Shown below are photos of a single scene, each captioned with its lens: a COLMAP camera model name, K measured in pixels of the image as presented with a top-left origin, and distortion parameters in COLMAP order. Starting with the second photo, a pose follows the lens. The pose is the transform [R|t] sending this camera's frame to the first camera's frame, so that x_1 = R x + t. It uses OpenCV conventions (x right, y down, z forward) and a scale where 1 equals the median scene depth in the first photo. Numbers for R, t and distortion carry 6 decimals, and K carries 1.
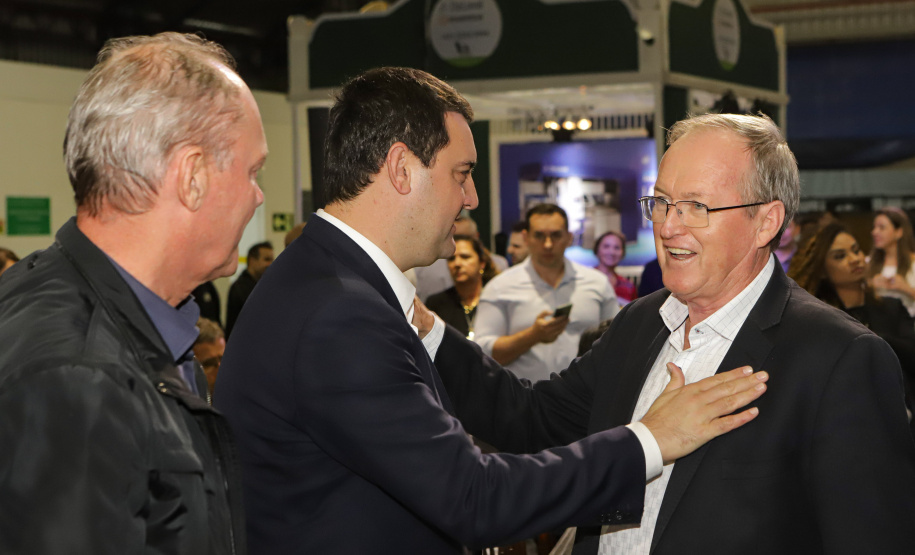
lens RADIAL K [[2055.2, 0, 457.5], [0, 2055.2, 277.5], [0, 0, 1]] dist [0.059428, 0.274376]
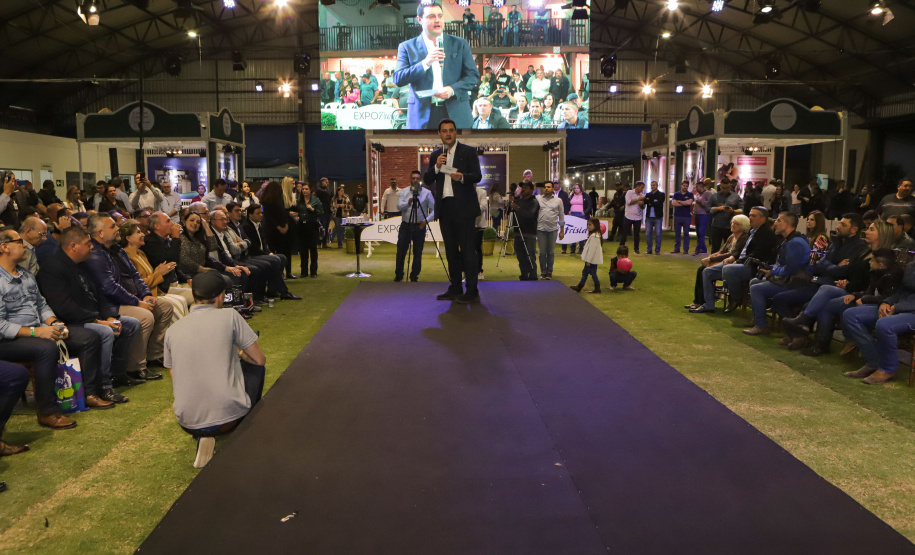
lens RADIAL K [[800.6, 0, 458.9], [0, 800.6, 293.6], [0, 0, 1]] dist [-0.023370, 0.004574]
pose [[0.907052, -0.040021, 0.419111, -0.068755], [-0.003460, 0.994730, 0.102475, 0.012894], [-0.421004, -0.094400, 0.902133, -0.282404]]
